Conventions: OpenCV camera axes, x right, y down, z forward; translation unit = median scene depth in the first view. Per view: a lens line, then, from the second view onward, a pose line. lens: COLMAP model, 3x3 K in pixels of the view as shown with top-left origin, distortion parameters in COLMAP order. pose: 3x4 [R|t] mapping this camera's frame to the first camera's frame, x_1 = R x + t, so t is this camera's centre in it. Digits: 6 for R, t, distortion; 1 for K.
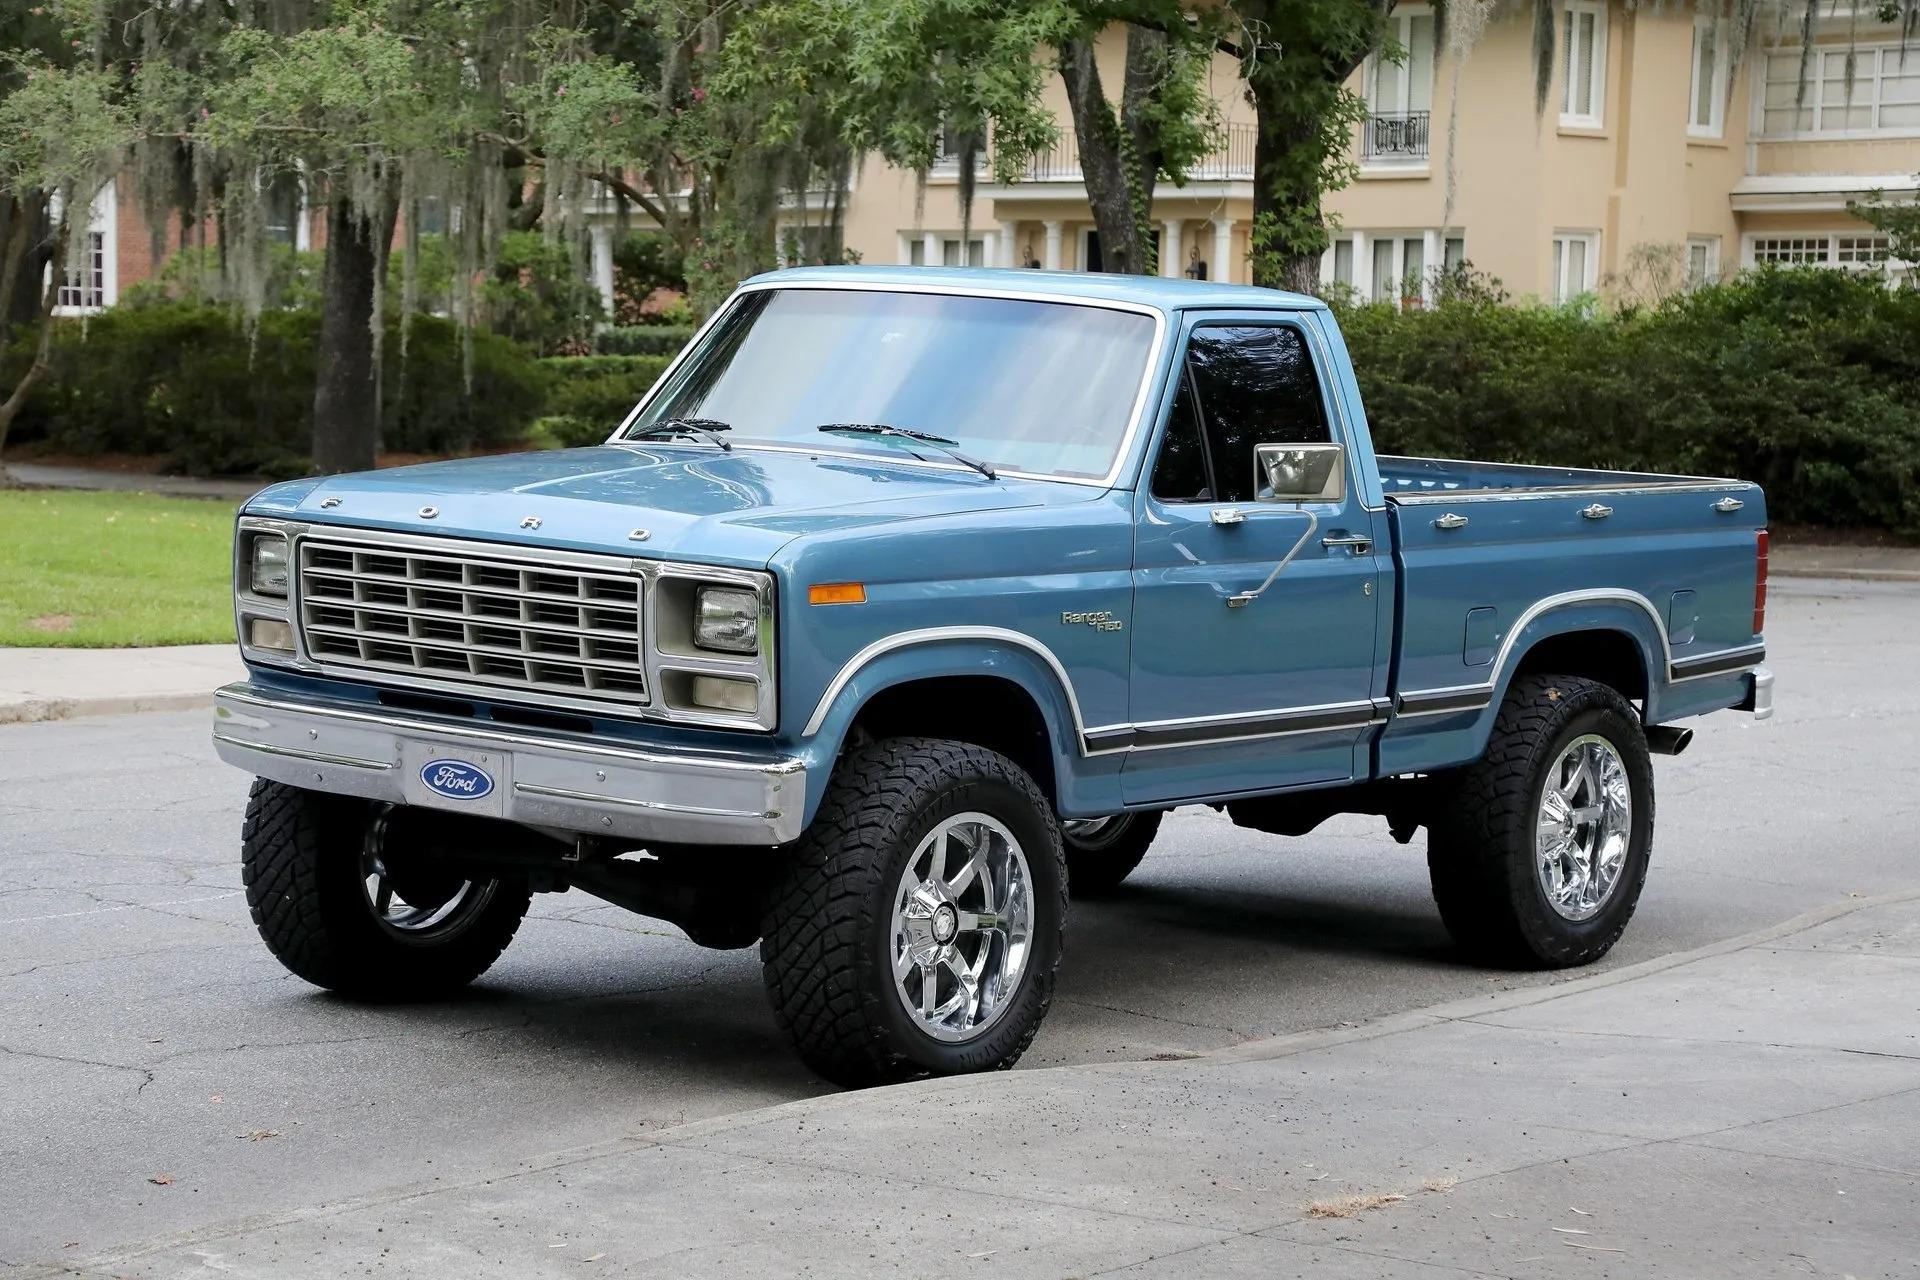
lens RADIAL K [[3986.0, 0, 951.6], [0, 3986.0, 644.8], [0, 0, 1]] dist [0.378043, 0.089318]
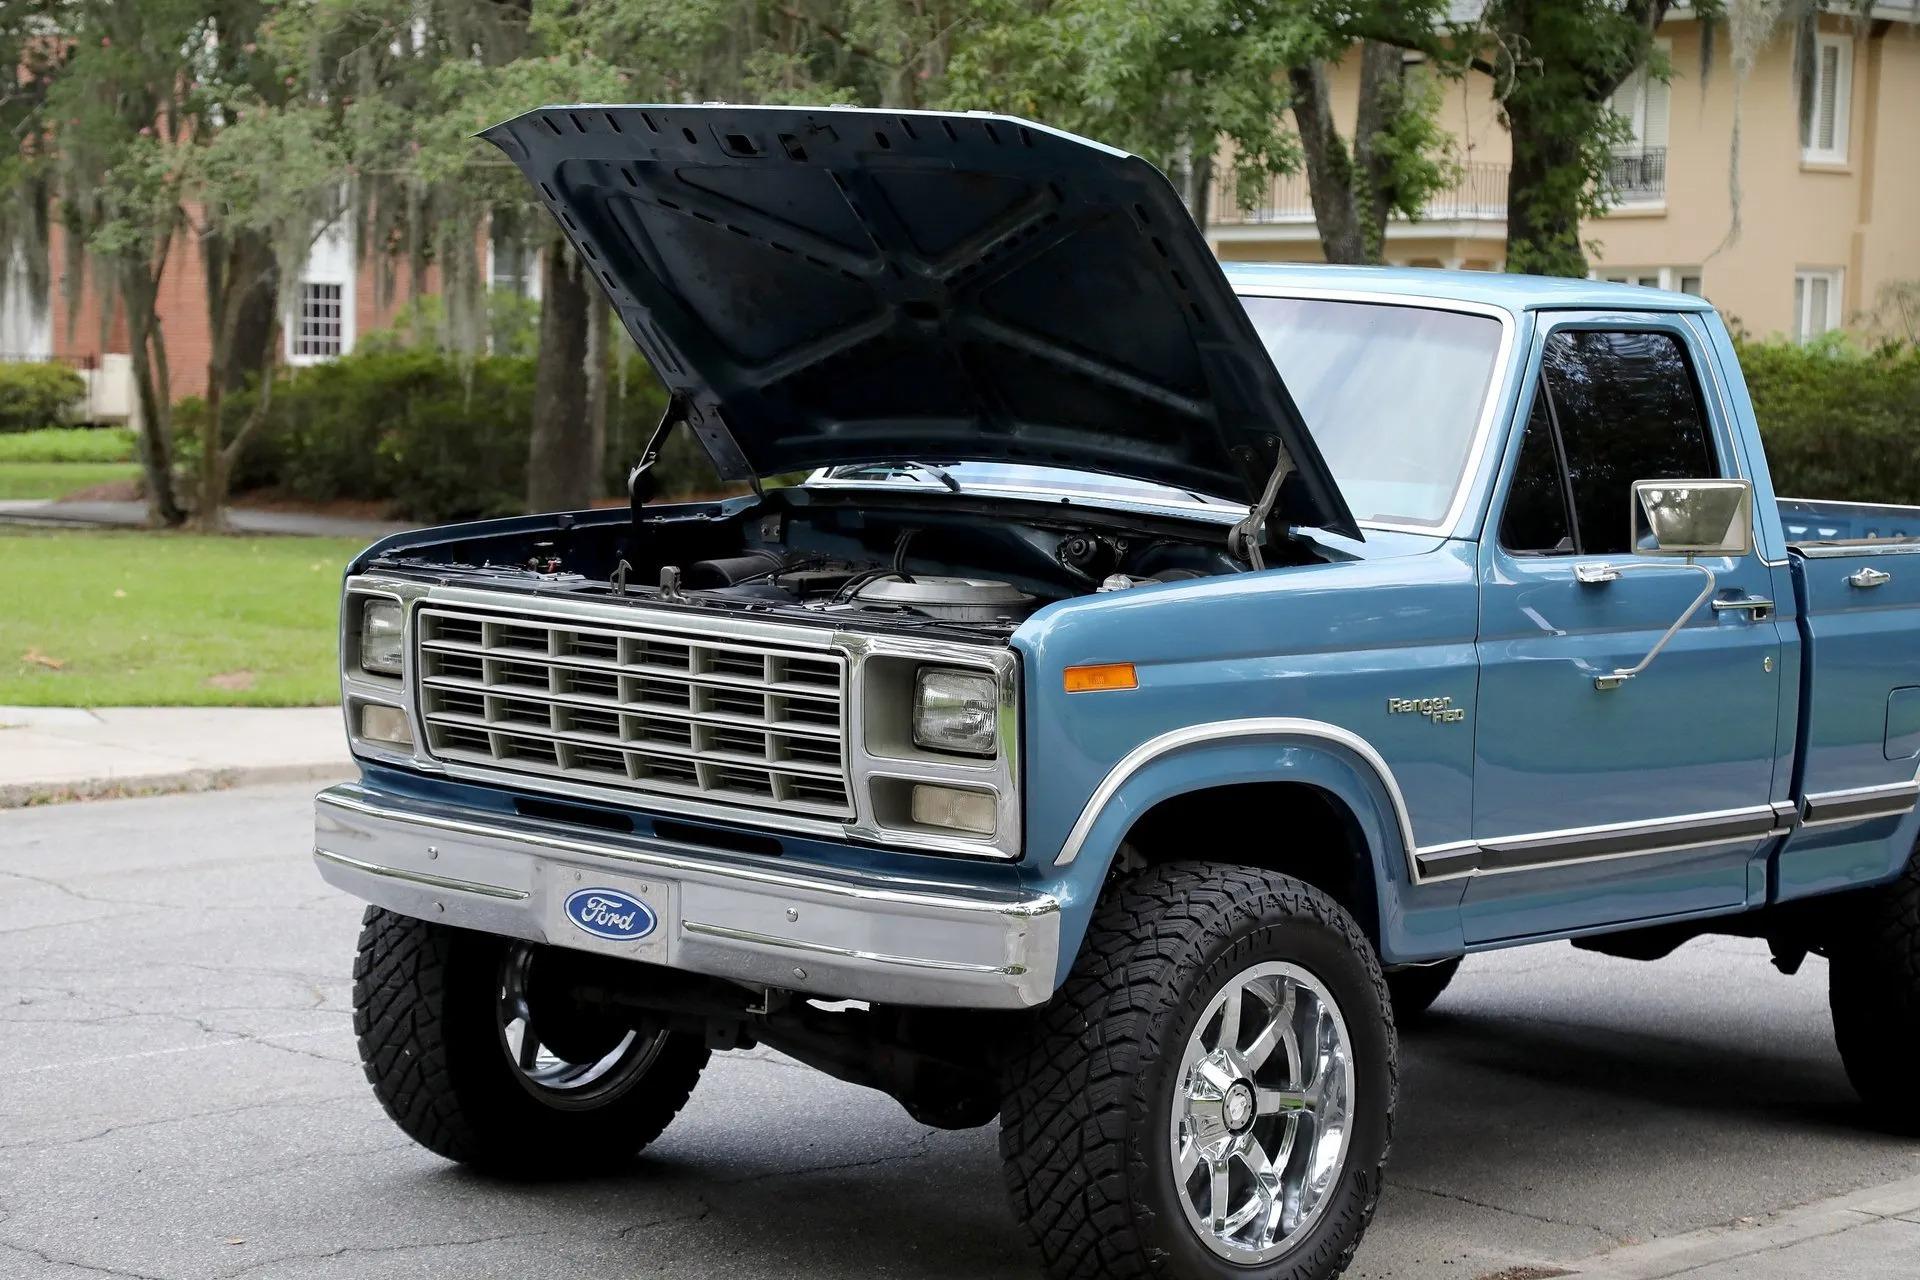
lens RADIAL K [[3986.0, 0, 951.6], [0, 3986.0, 644.8], [0, 0, 1]] dist [0.378043, 0.089318]
pose [[0.998481, 0.001041, -0.055093, -0.010499], [-0.001644, 0.999939, -0.010902, -0.007443], [0.055078, 0.010976, 0.998422, 0.164882]]
